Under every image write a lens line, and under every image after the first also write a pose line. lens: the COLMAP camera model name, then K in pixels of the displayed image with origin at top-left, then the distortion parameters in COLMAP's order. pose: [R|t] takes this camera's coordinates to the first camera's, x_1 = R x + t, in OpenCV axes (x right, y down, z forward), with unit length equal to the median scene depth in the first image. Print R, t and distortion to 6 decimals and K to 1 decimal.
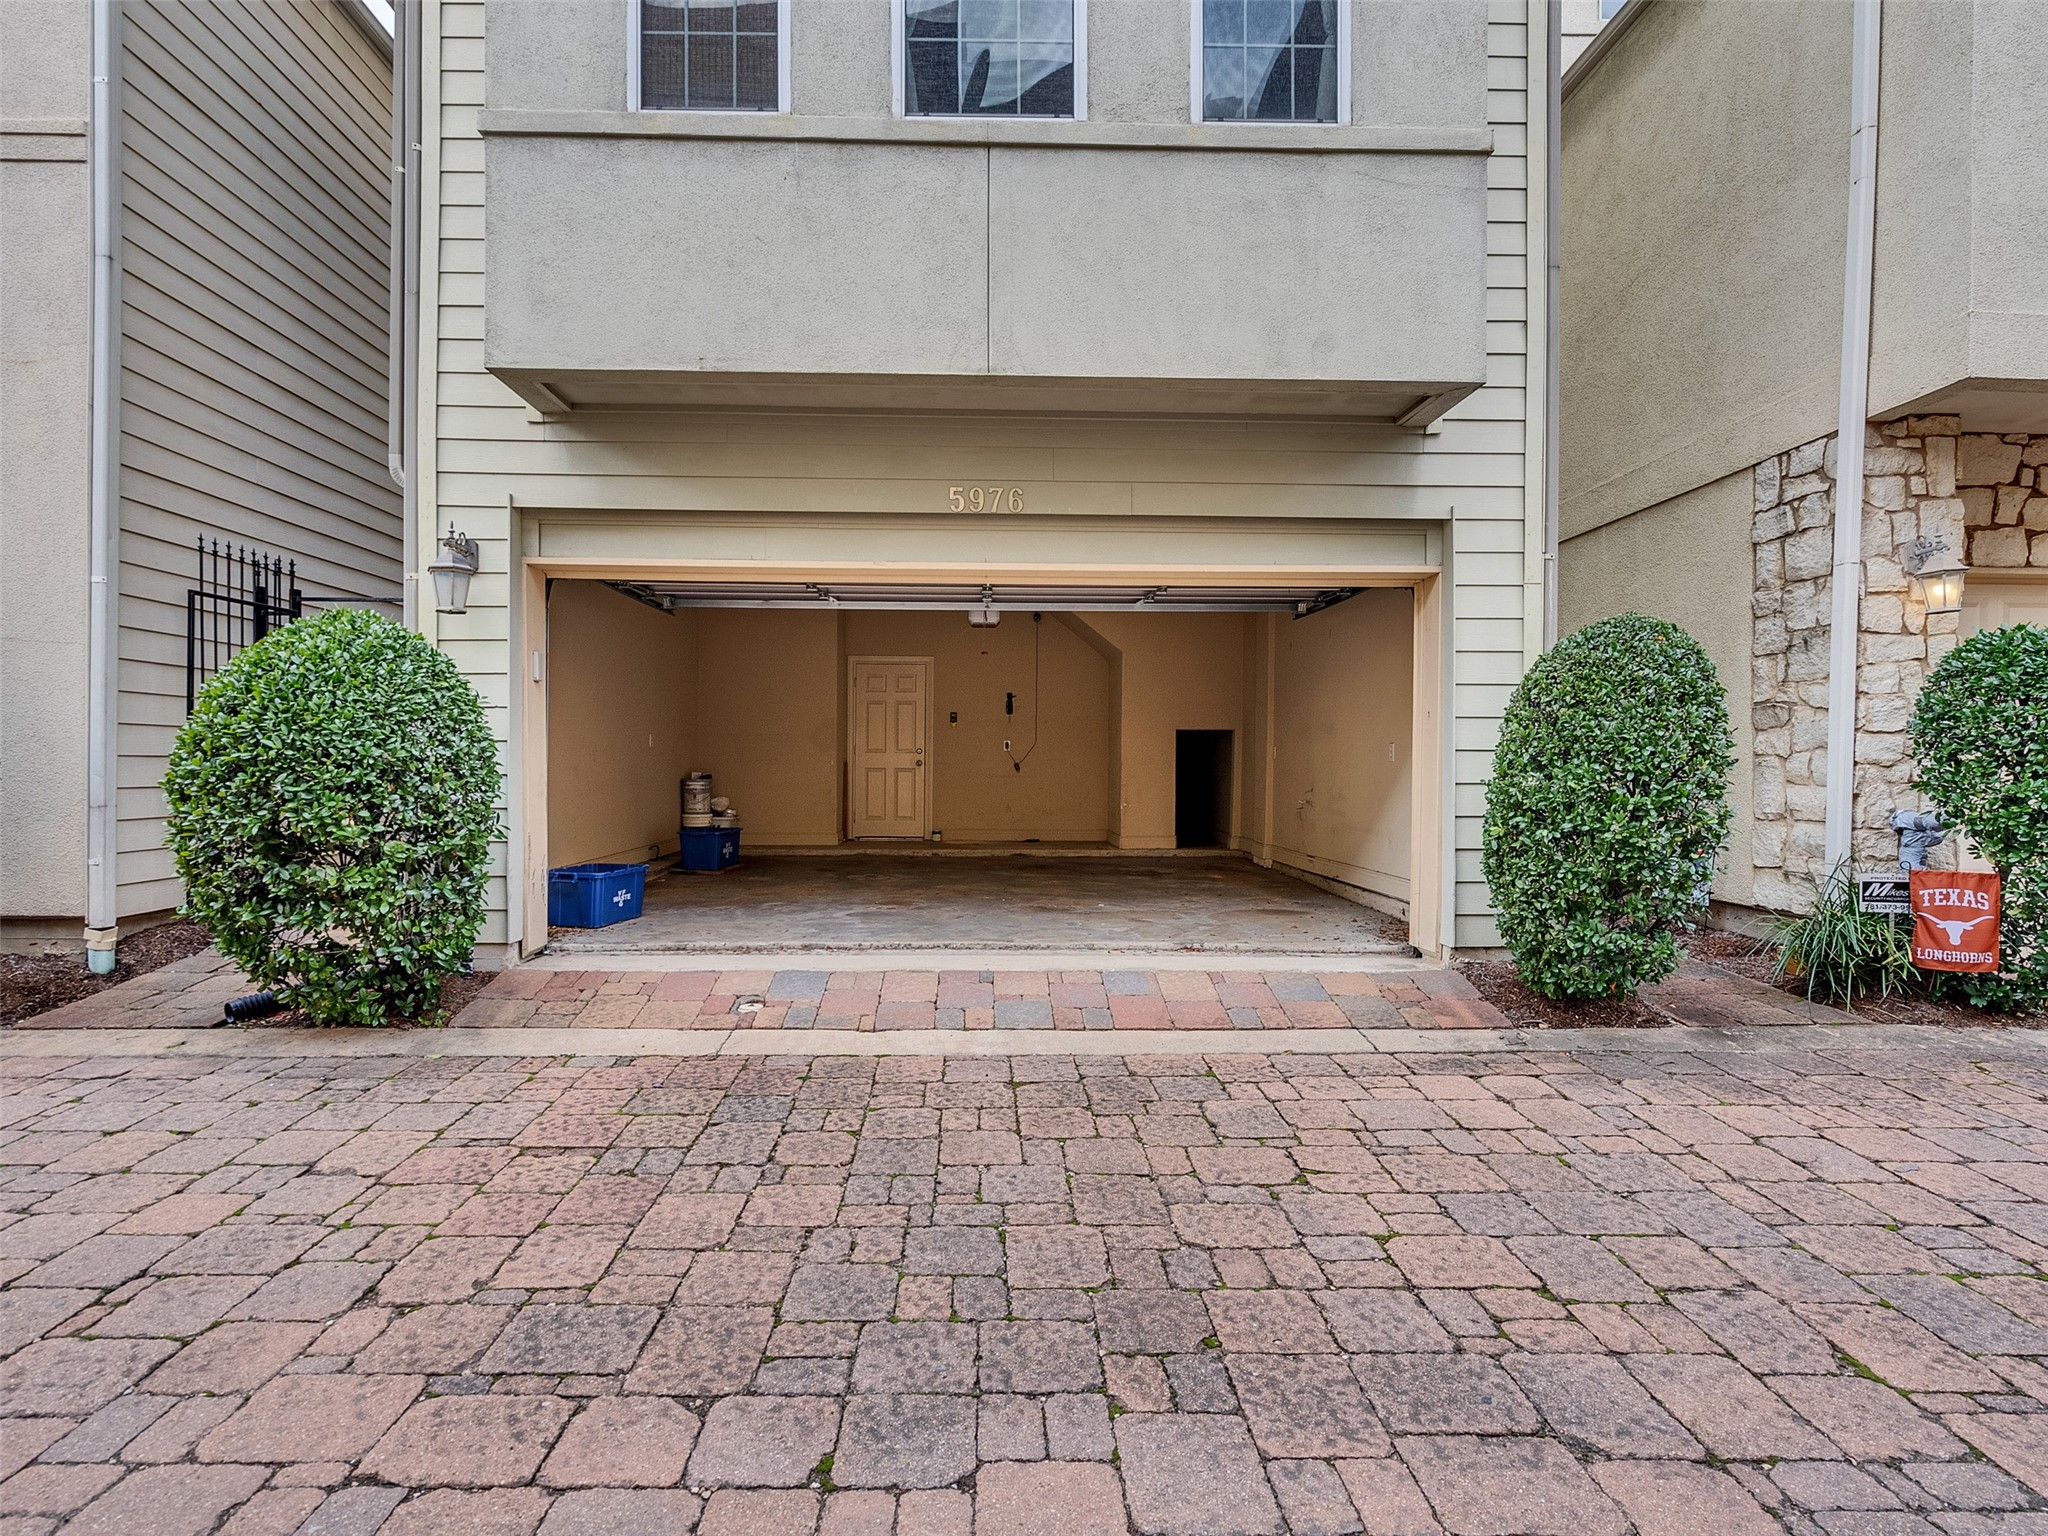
lens RADIAL K [[1042.1, 0, 1015.6], [0, 1042.1, 766.6], [0, 0, 1]] dist [-0.010167, 0.005638]
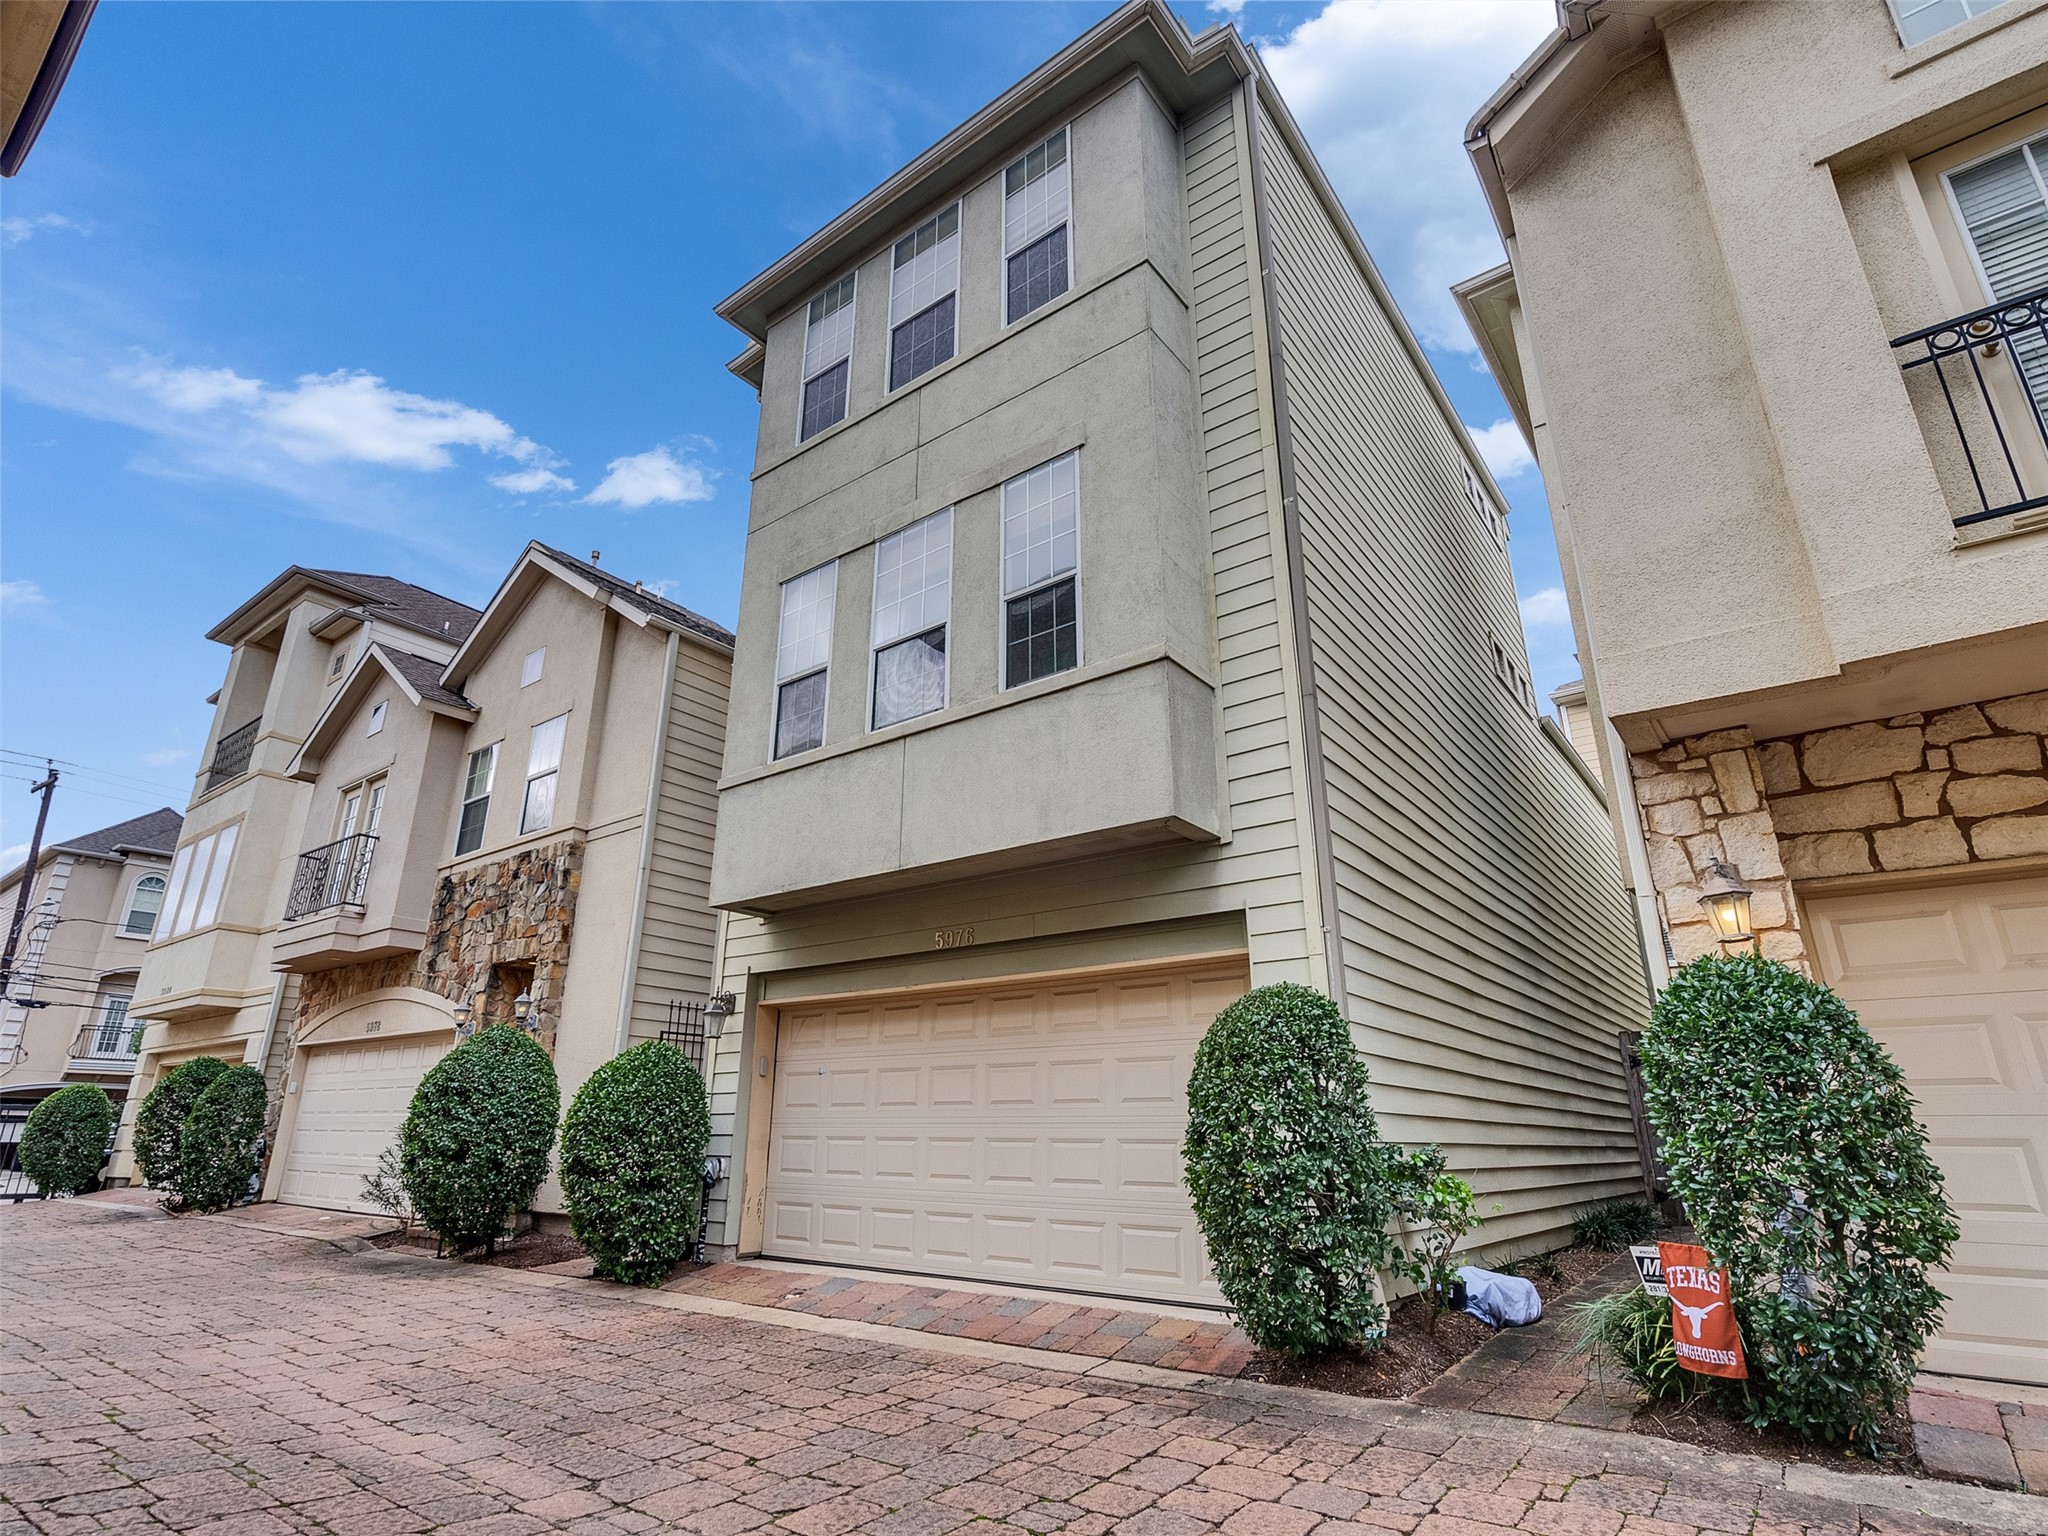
lens RADIAL K [[1042.1, 0, 1022.1], [0, 1042.1, 773.7], [0, 0, 1]] dist [-0.010167, 0.005638]
pose [[0.780174, -0.207320, -0.590209, 0.958152], [-0.007336, 0.940388, -0.340023, 0.026422], [0.625520, 0.269607, 0.732145, -0.086858]]
